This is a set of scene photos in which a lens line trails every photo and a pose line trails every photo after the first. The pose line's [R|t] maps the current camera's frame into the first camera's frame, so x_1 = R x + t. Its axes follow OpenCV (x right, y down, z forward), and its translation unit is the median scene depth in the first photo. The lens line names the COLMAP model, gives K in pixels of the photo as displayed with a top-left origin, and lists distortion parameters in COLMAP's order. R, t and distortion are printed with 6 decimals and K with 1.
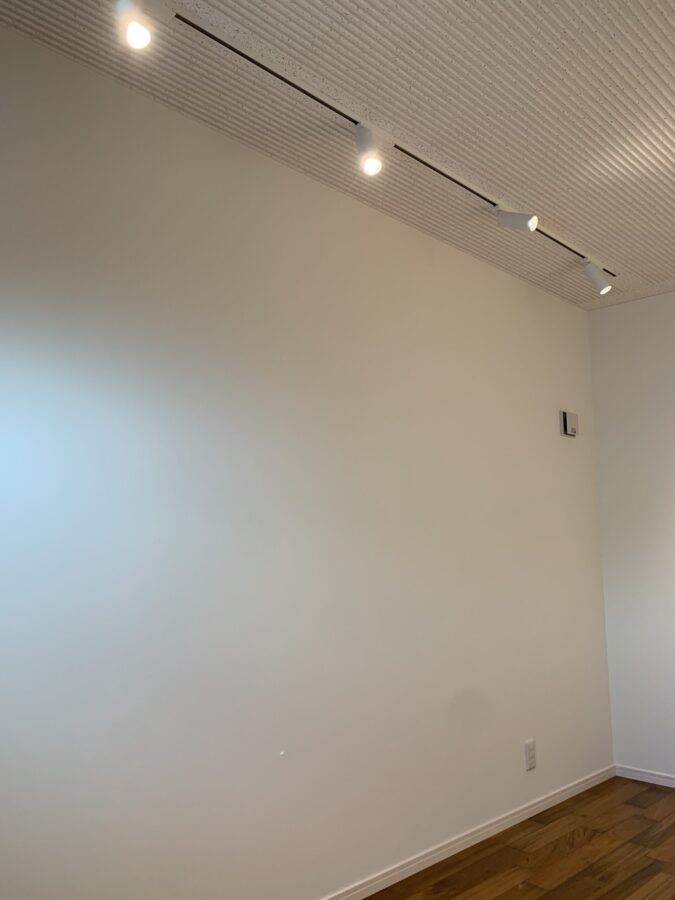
lens RADIAL K [[684.1, 0, 336.8], [0, 684.1, 441.8], [0, 0, 1]] dist [0.012017, -0.014578]
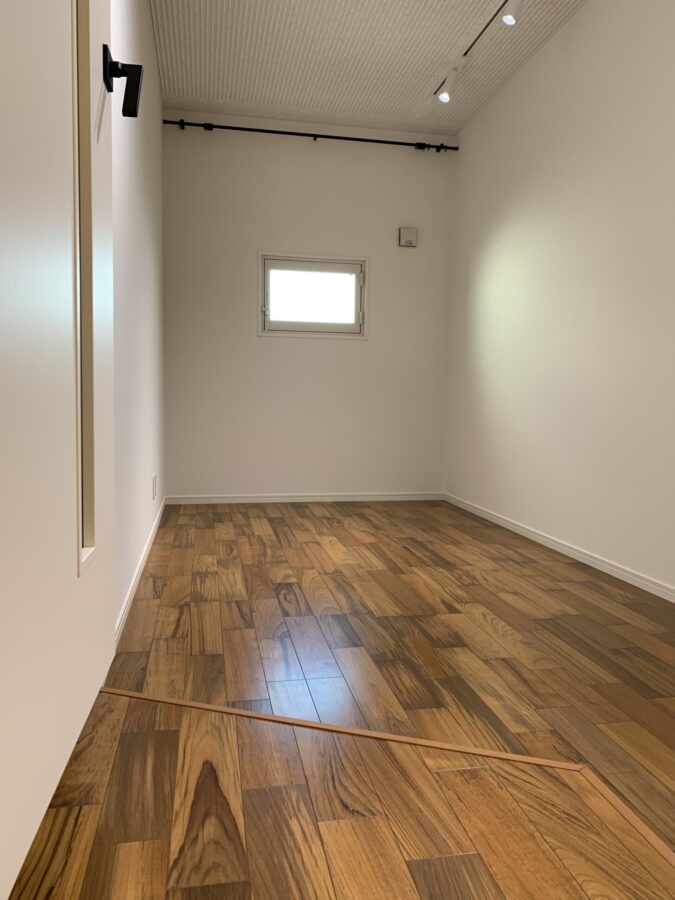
lens RADIAL K [[684.1, 0, 336.8], [0, 684.1, 441.8], [0, 0, 1]] dist [0.012017, -0.014578]
pose [[-0.528858, 0.048253, -0.847338, 1.063794], [0.116693, 0.993035, -0.016283, 0.306714], [0.840650, -0.107489, -0.530805, 1.001556]]
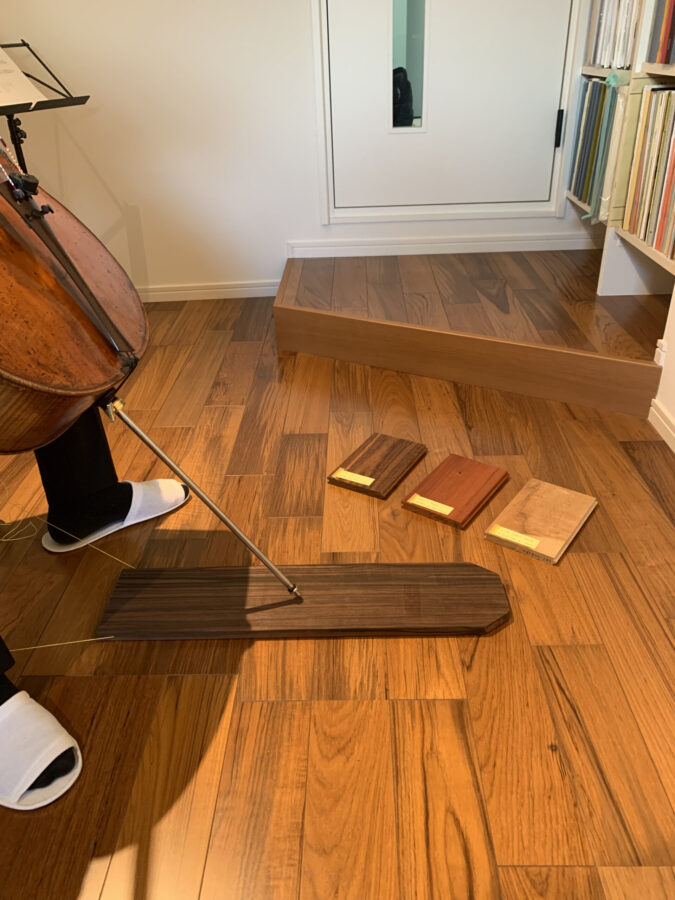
lens RADIAL K [[684.1, 0, 336.8], [0, 684.1, 441.8], [0, 0, 1]] dist [0.012017, -0.014578]
pose [[0.694156, -0.384211, 0.608711, 0.252541], [-0.075107, 0.802363, 0.592091, 0.214651], [-0.715896, -0.456722, 0.528108, 0.441390]]
